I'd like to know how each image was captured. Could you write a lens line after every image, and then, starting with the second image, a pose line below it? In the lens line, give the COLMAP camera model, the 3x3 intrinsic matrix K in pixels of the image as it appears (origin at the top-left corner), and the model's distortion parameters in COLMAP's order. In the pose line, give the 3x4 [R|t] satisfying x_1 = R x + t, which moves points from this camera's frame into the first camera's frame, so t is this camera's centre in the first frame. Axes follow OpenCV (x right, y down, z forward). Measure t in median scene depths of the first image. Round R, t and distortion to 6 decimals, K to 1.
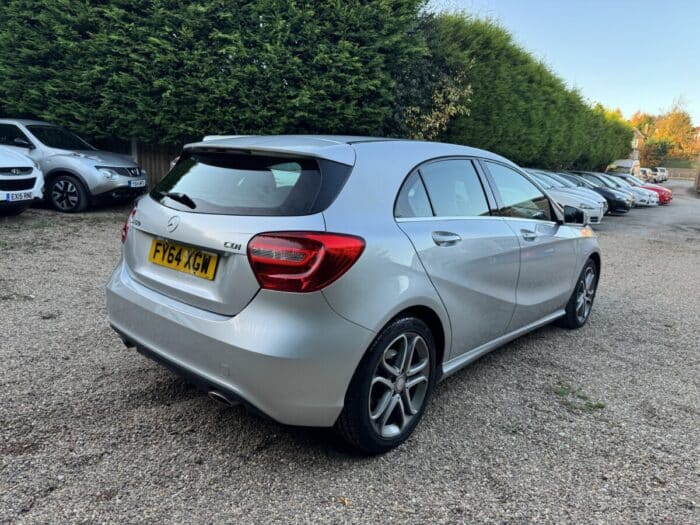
lens RADIAL K [[490.0, 0, 350.0], [0, 490.0, 262.5], [0, 0, 1]] dist [0.045351, -0.057017]
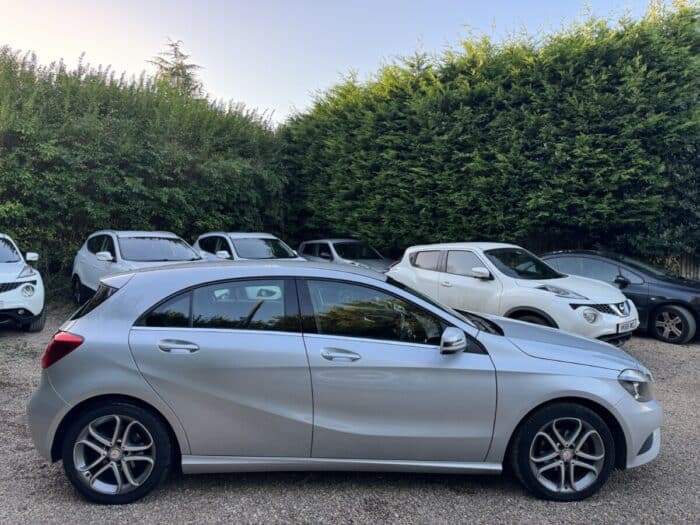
lens RADIAL K [[490.0, 0, 350.0], [0, 490.0, 262.5], [0, 0, 1]] dist [0.045351, -0.057017]
pose [[0.693111, -0.024804, -0.720404, 0.347307], [-0.112031, 0.983557, -0.141652, -0.033191], [0.712071, 0.178888, 0.678935, 0.100432]]
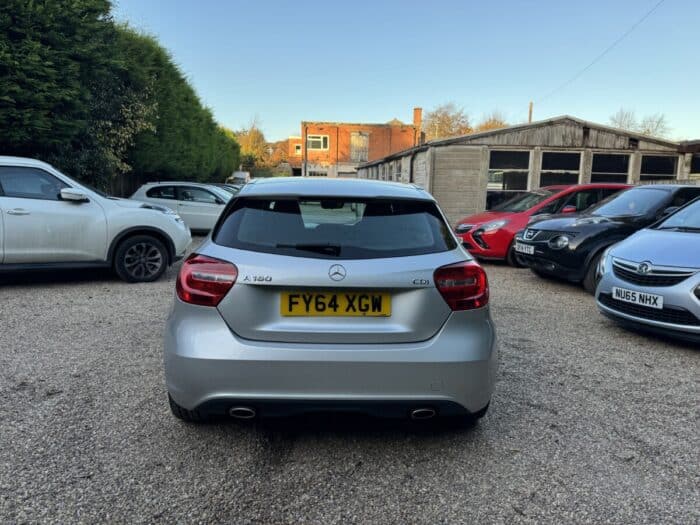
lens RADIAL K [[490.0, 0, 350.0], [0, 490.0, 262.5], [0, 0, 1]] dist [0.045351, -0.057017]
pose [[0.734036, -0.125903, 0.667337, -0.222688], [0.139039, 0.989710, 0.033787, -0.028364], [-0.664725, 0.067985, 0.743989, 0.039210]]
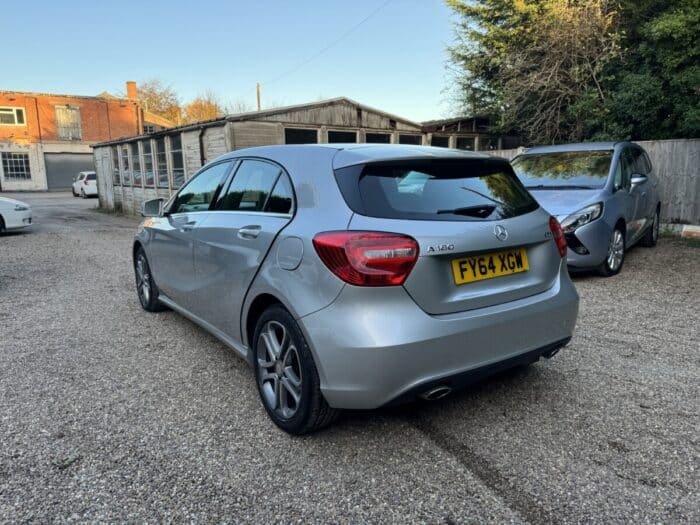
lens RADIAL K [[490.0, 0, 350.0], [0, 490.0, 262.5], [0, 0, 1]] dist [0.045351, -0.057017]
pose [[0.252471, -0.217730, 0.942790, -0.313629], [0.204319, 0.964380, 0.168001, -0.056784], [-0.945787, 0.150215, 0.287964, 0.214503]]
